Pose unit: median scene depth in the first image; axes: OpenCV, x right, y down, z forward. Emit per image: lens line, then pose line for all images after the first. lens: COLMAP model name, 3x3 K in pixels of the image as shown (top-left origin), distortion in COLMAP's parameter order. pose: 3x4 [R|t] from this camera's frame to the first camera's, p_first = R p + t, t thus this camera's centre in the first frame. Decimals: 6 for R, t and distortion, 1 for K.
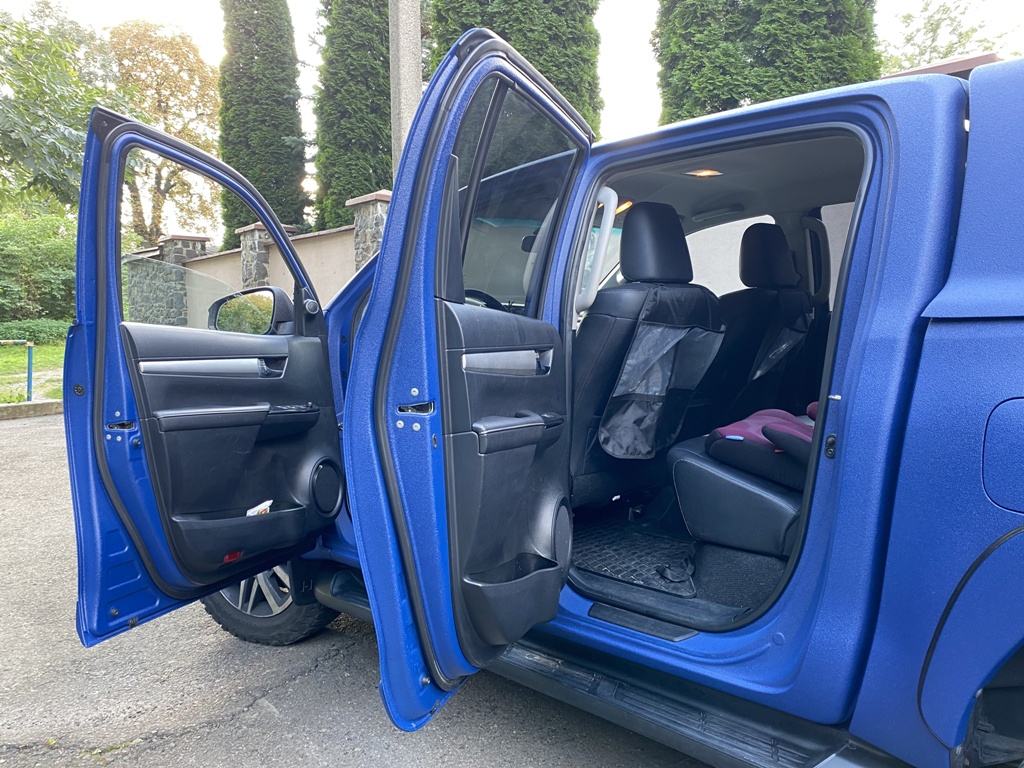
lens RADIAL K [[793.3, 0, 526.0], [0, 793.3, 380.5], [0, 0, 1]] dist [0.004487, -0.002690]
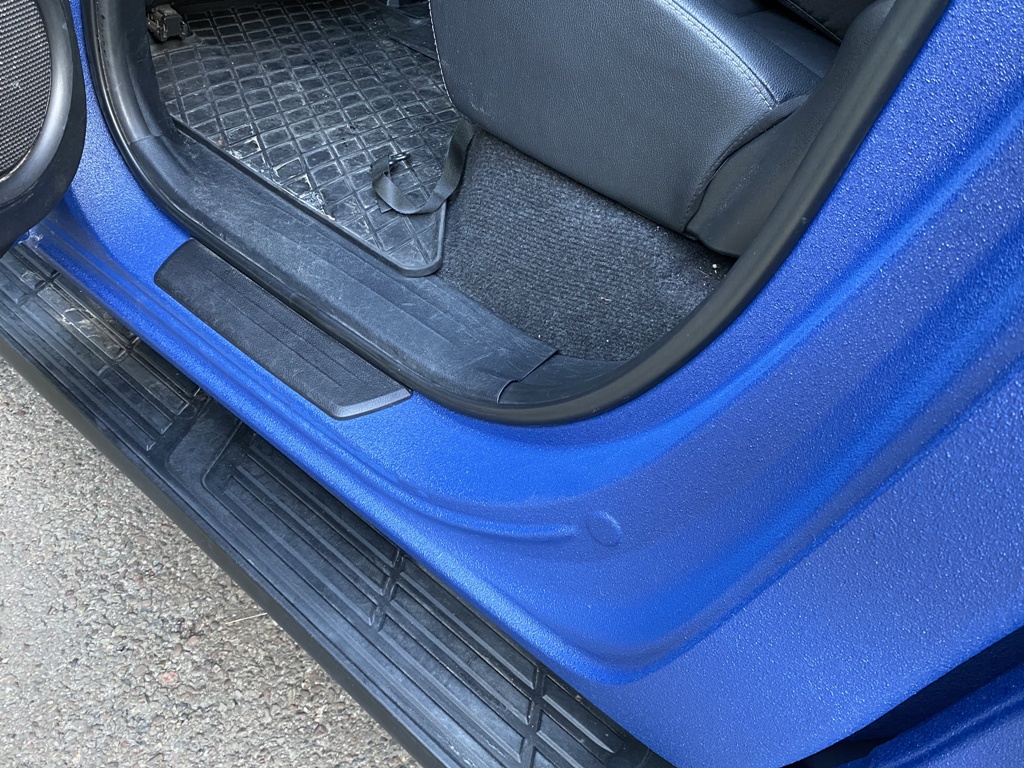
lens RADIAL K [[793.3, 0, 526.0], [0, 793.3, 380.5], [0, 0, 1]] dist [0.004487, -0.002690]
pose [[0.980981, 0.065060, 0.182874, 0.181031], [-0.162780, 0.788939, 0.592518, 0.077489], [-0.105728, -0.611018, 0.784525, 0.635047]]
